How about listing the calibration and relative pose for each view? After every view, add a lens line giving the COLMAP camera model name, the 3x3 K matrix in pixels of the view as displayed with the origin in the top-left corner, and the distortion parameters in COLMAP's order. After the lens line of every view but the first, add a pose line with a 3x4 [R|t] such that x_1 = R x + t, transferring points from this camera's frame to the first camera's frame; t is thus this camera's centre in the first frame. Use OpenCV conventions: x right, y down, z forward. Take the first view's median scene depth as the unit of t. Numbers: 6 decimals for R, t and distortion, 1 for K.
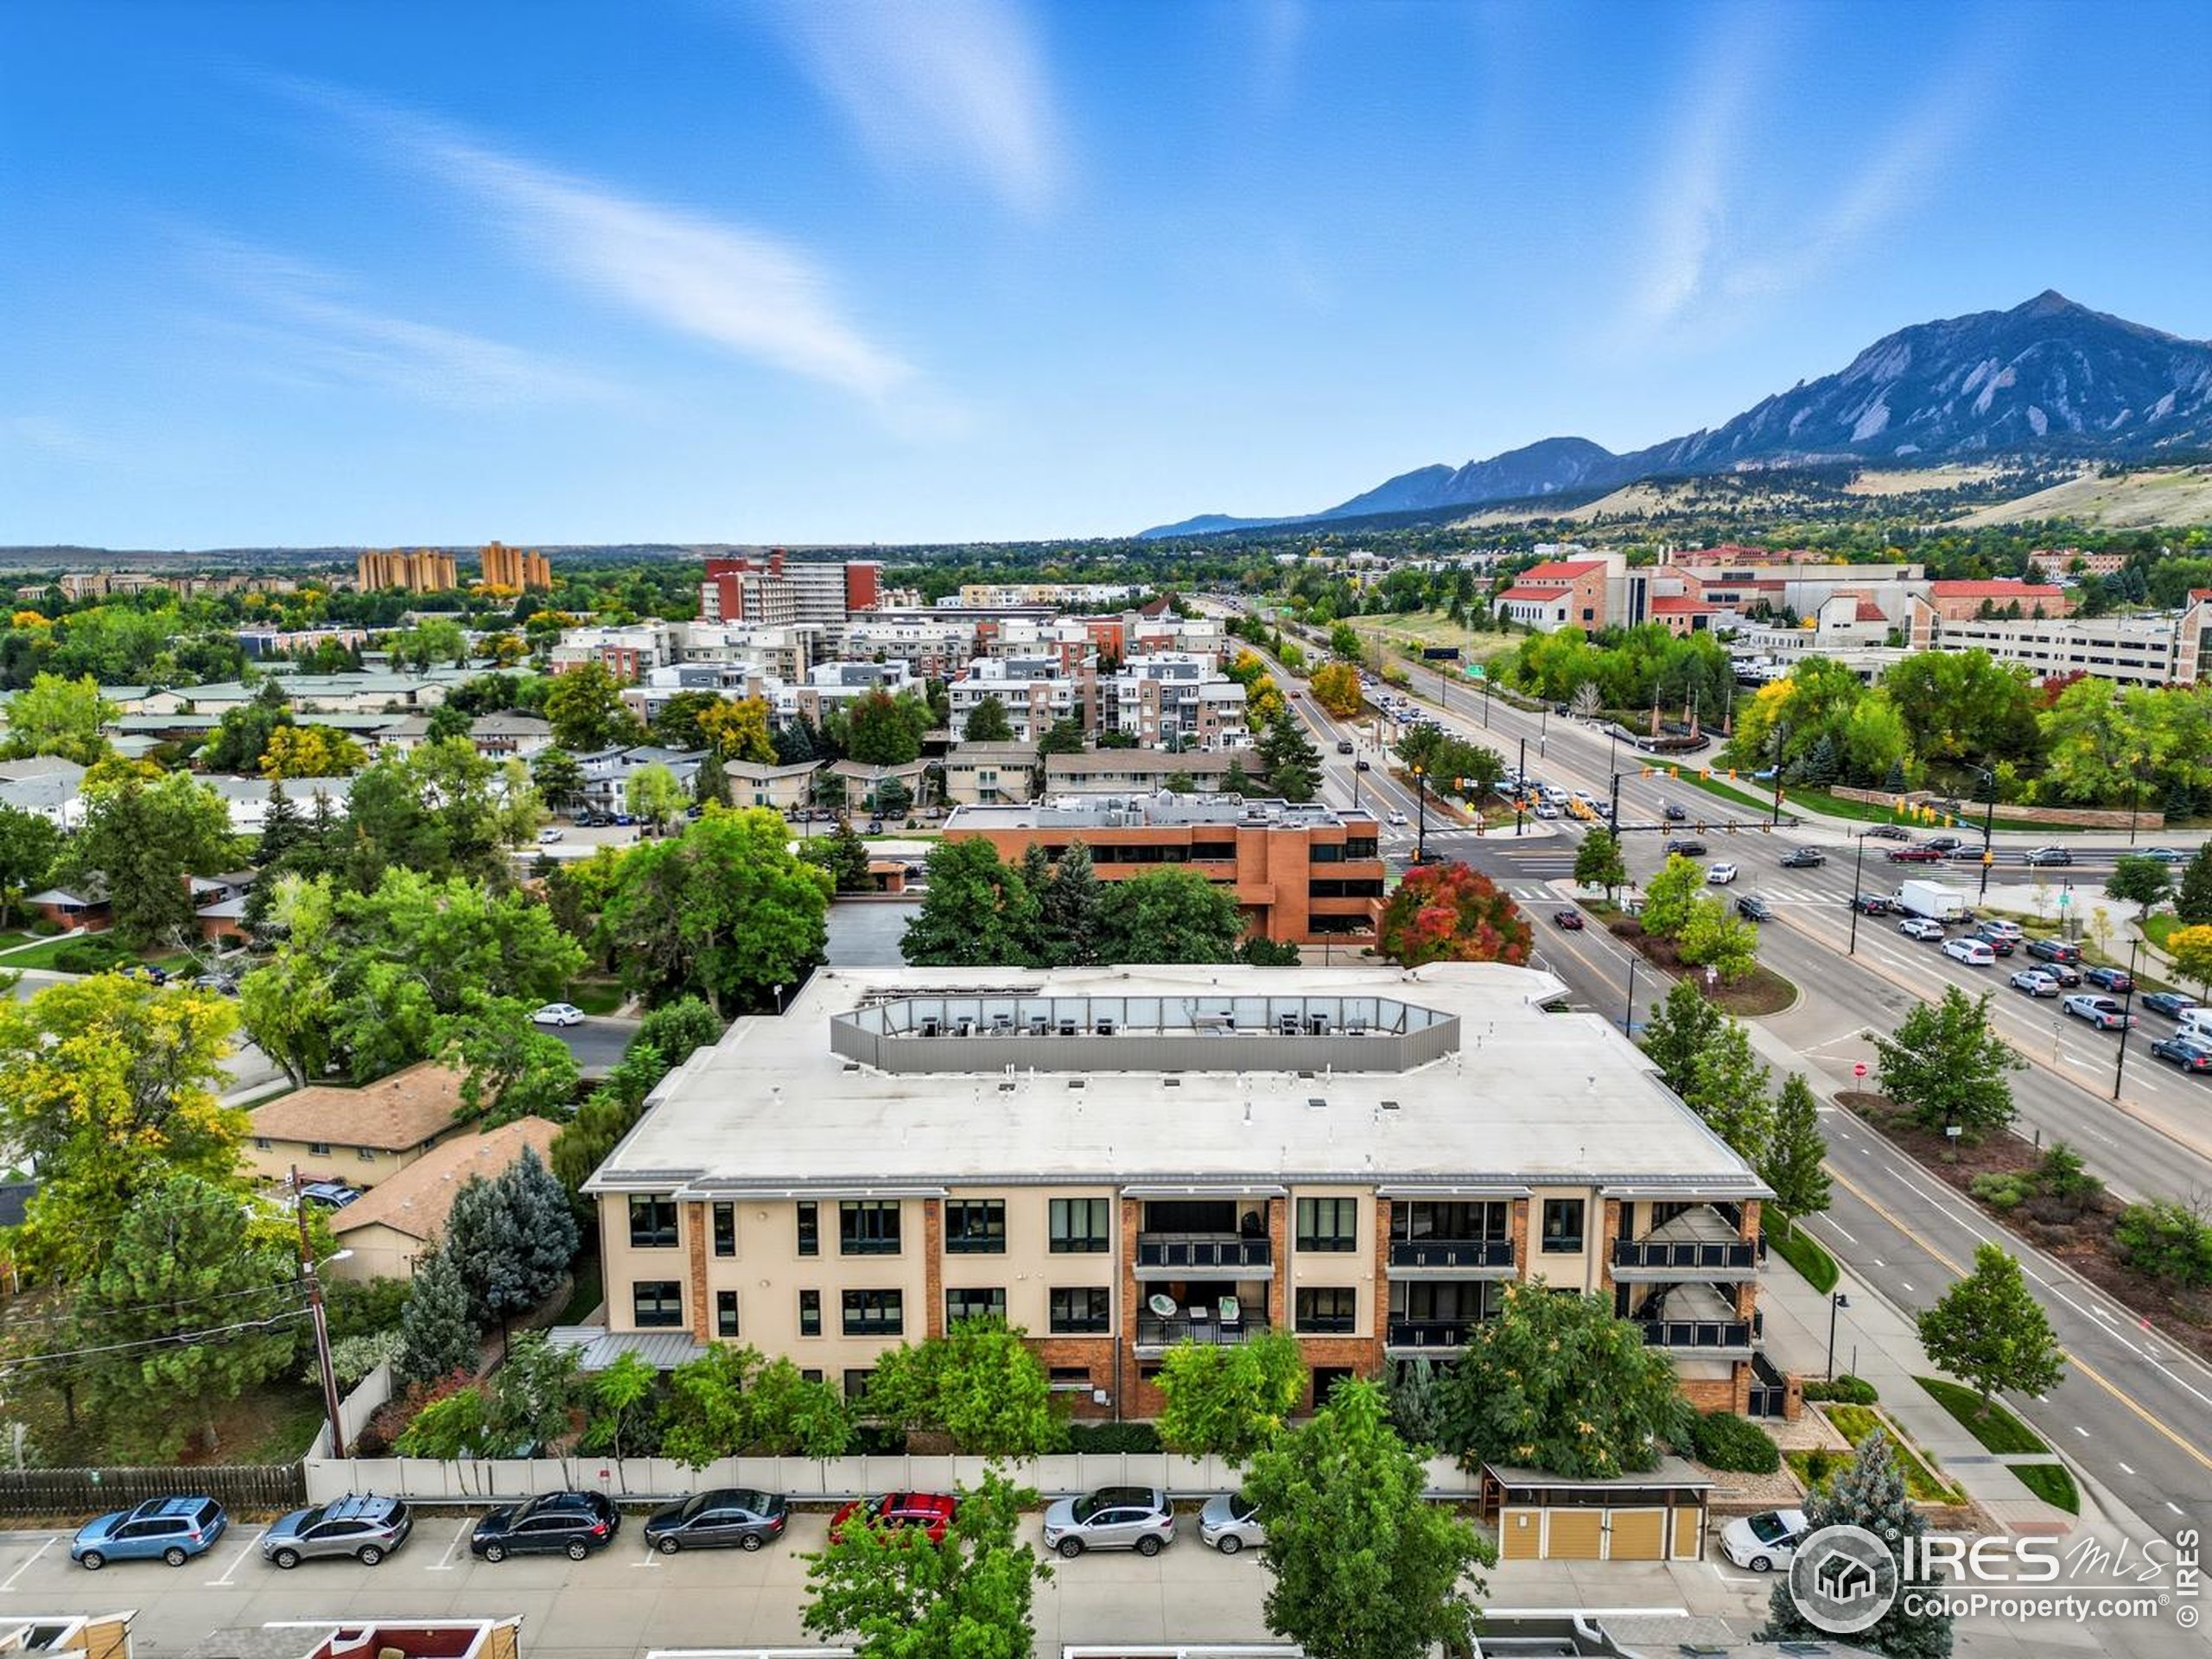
lens RADIAL K [[1532.7, 0, 1110.1], [0, 1532.7, 833.0], [0, 0, 1]] dist [0.095752, -0.108230]
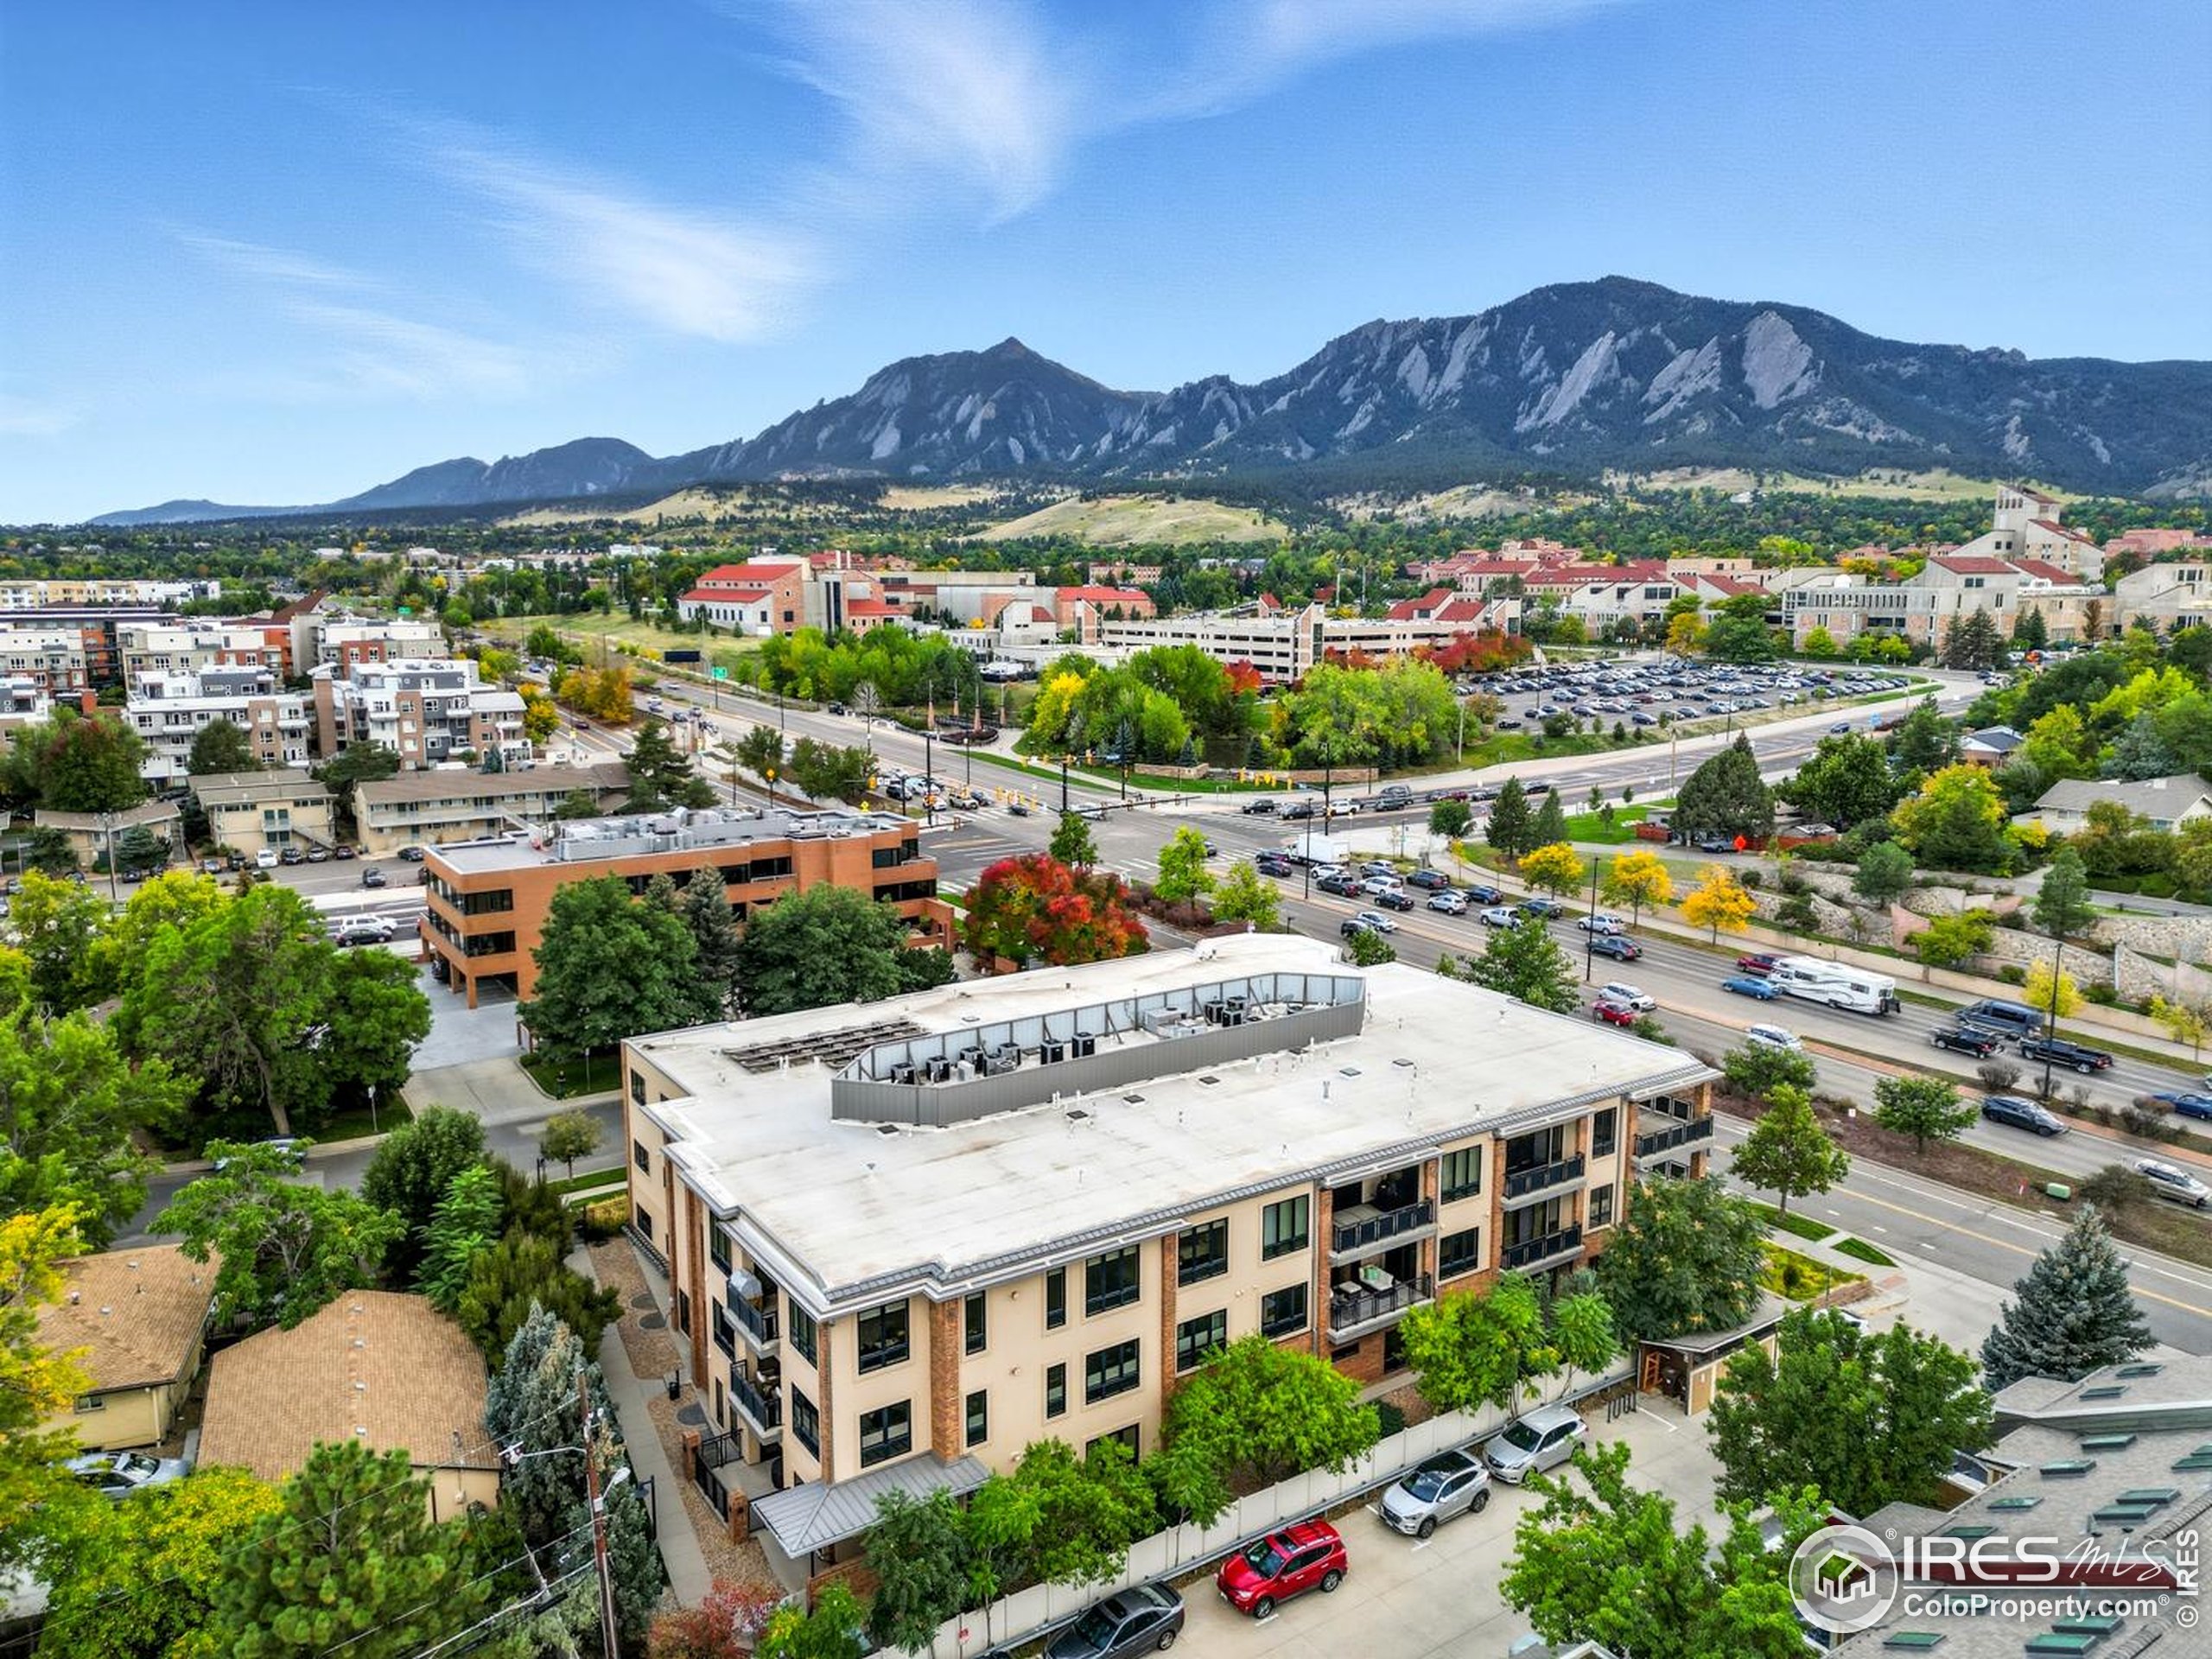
lens RADIAL K [[1532.7, 0, 1110.1], [0, 1532.7, 833.0], [0, 0, 1]] dist [0.095752, -0.108230]
pose [[0.831070, -0.087050, 0.549314, -0.133501], [0.087593, 0.995835, 0.025290, -0.007231], [-0.549227, 0.027098, 0.835233, 0.045978]]
